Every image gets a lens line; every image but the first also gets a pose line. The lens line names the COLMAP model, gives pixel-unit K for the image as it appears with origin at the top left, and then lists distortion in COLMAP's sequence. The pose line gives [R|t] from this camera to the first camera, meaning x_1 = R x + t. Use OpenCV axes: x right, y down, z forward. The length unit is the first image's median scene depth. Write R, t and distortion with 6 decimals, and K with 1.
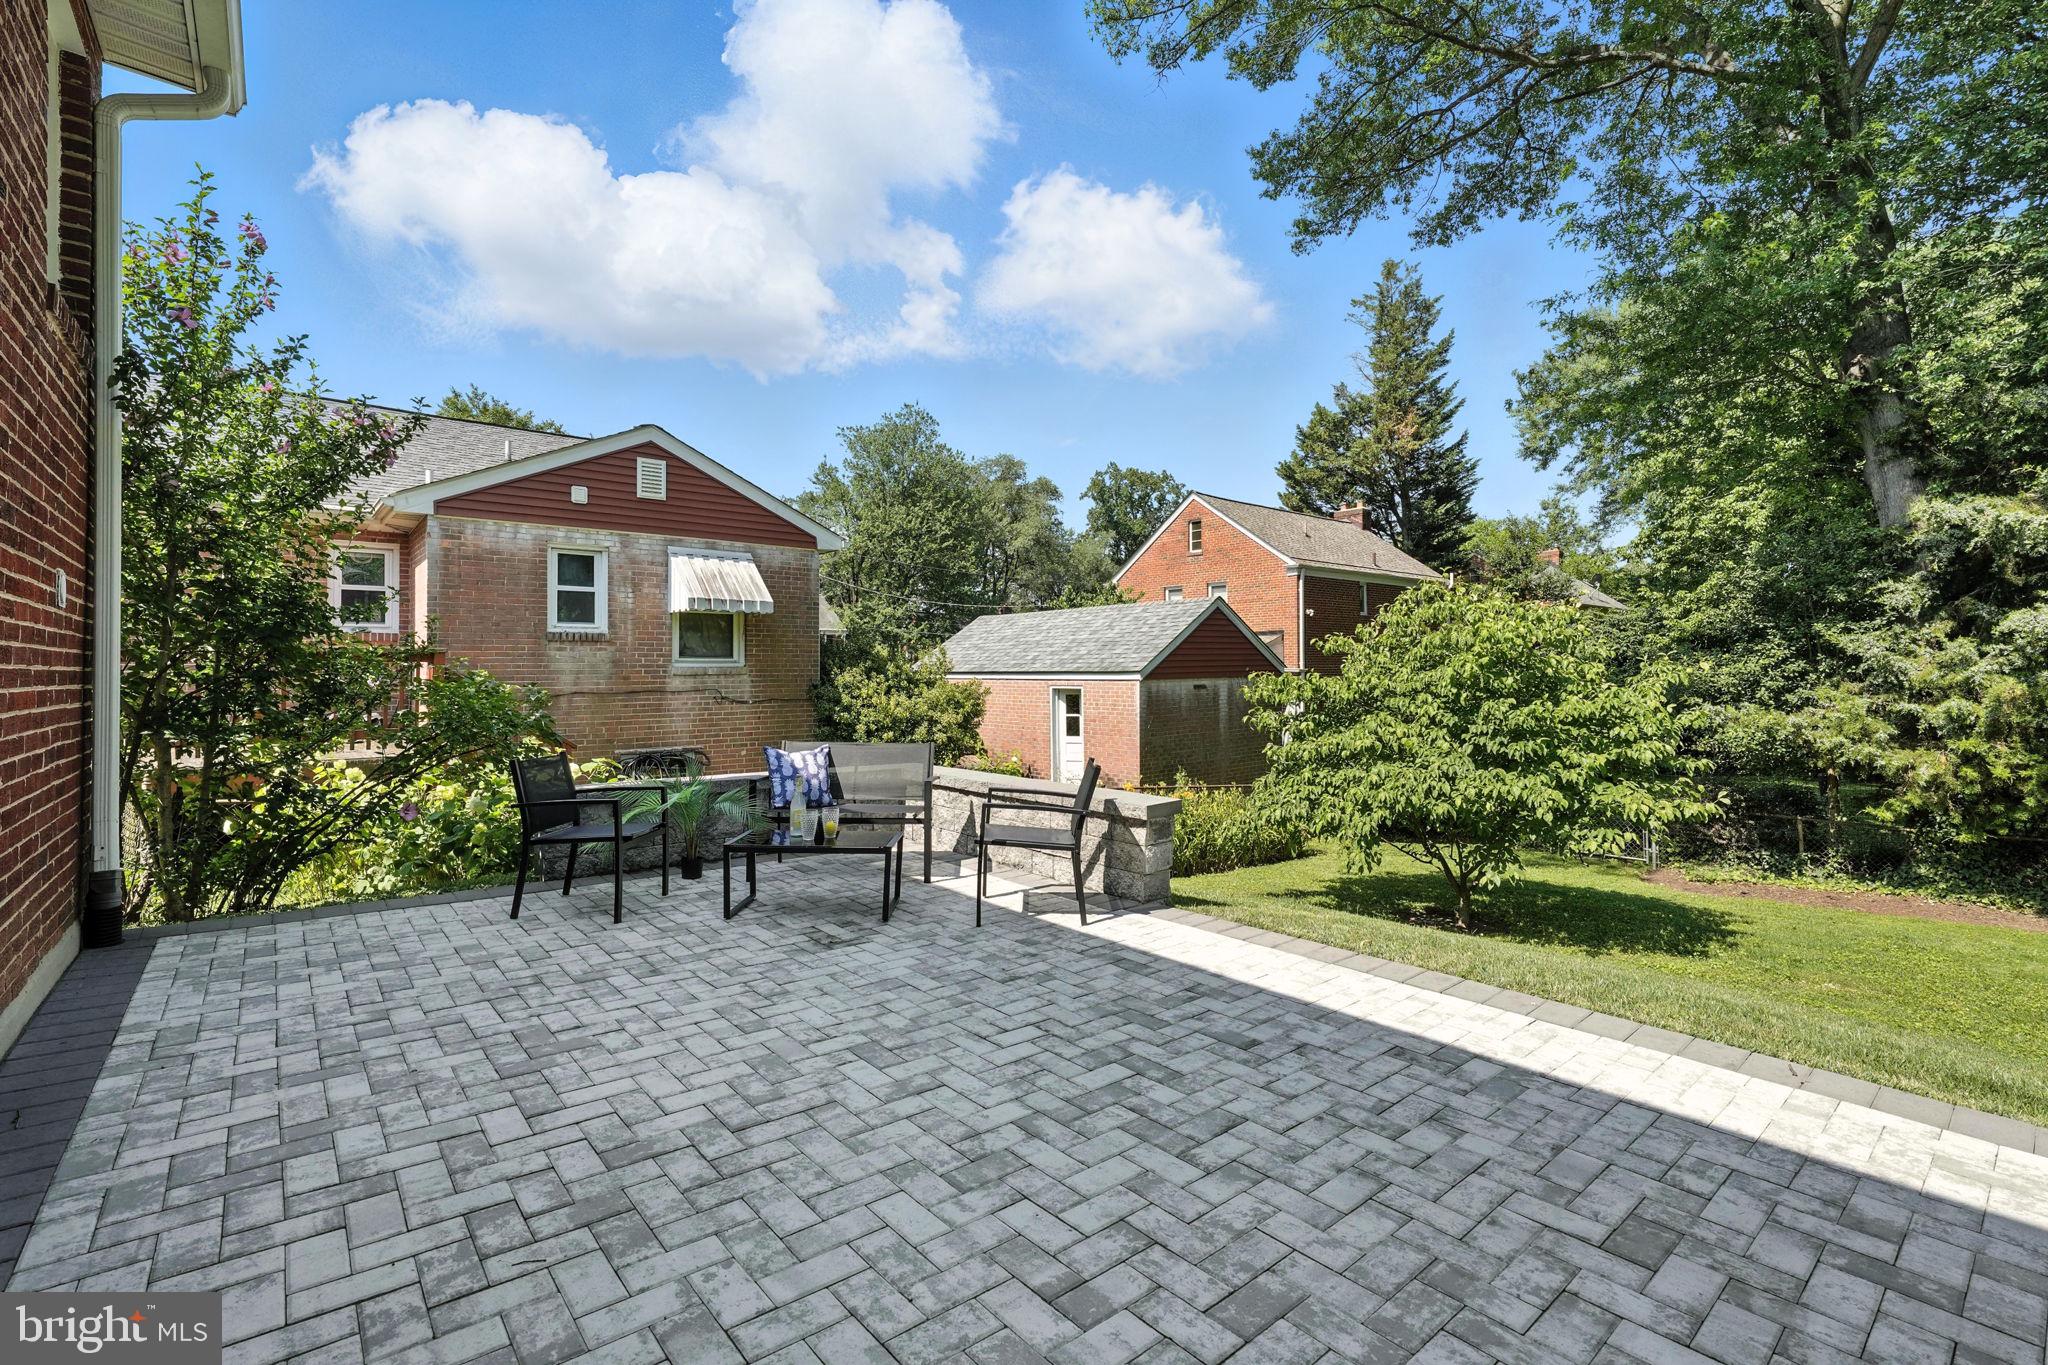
lens RADIAL K [[906.6, 0, 1024.0], [0, 906.6, 682.5], [0, 0, 1]] dist [-0.000008, -0.000047]
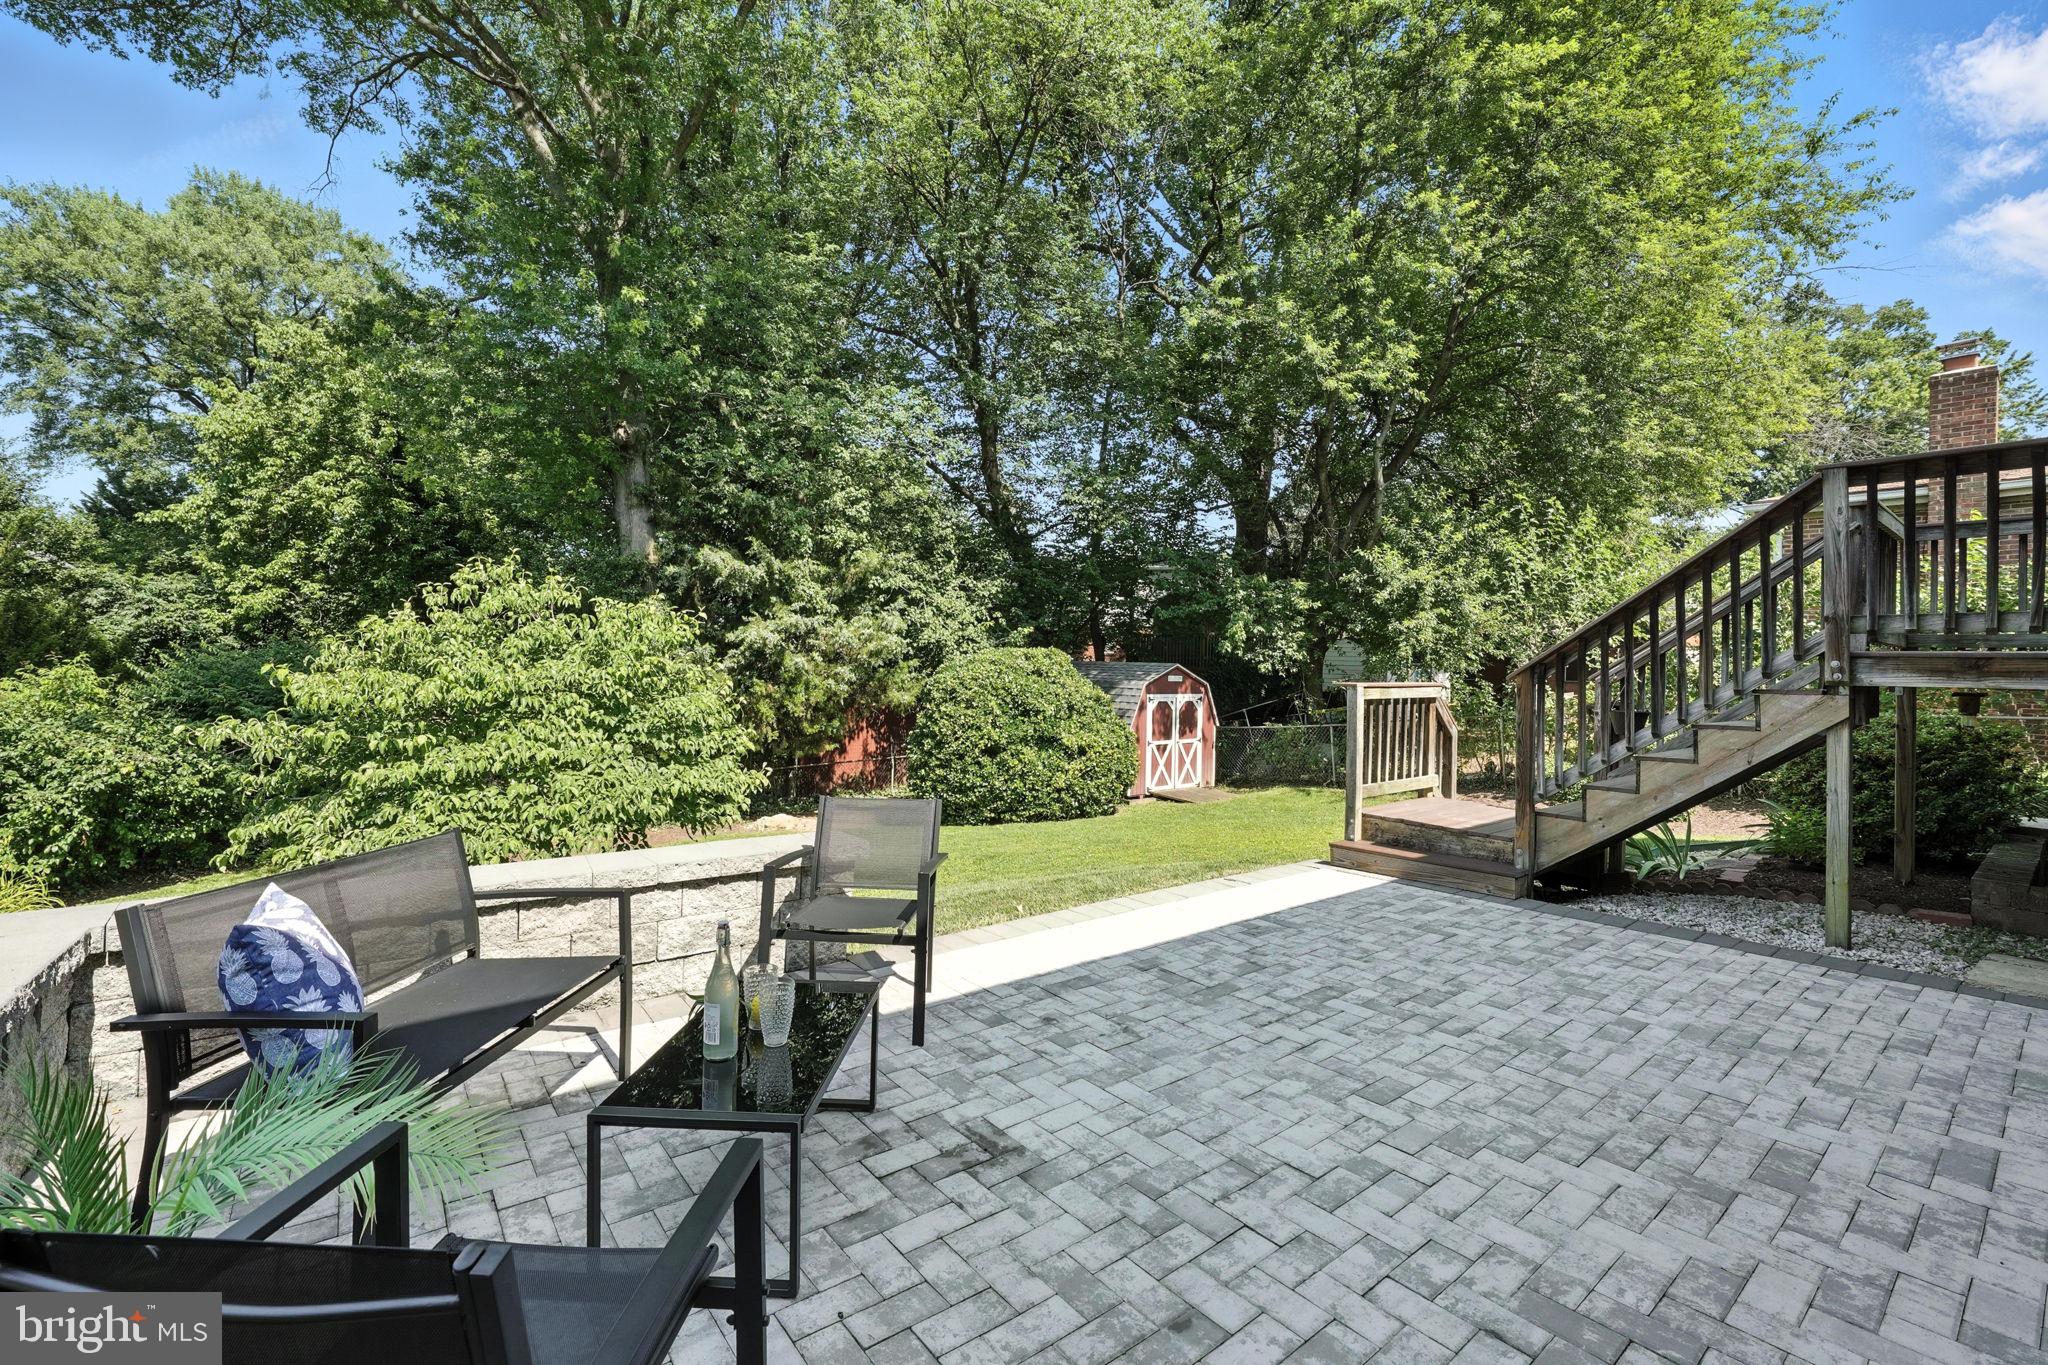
lens RADIAL K [[868.1, 0, 1024.0], [0, 868.1, 682.5], [0, 0, 1]] dist [-0.002315, 0.000026]
pose [[0.020957, -0.011942, 0.999709, -0.941136], [-0.017899, 0.999764, 0.012318, -0.038236], [-0.999620, -0.018152, 0.020739, 1.159846]]
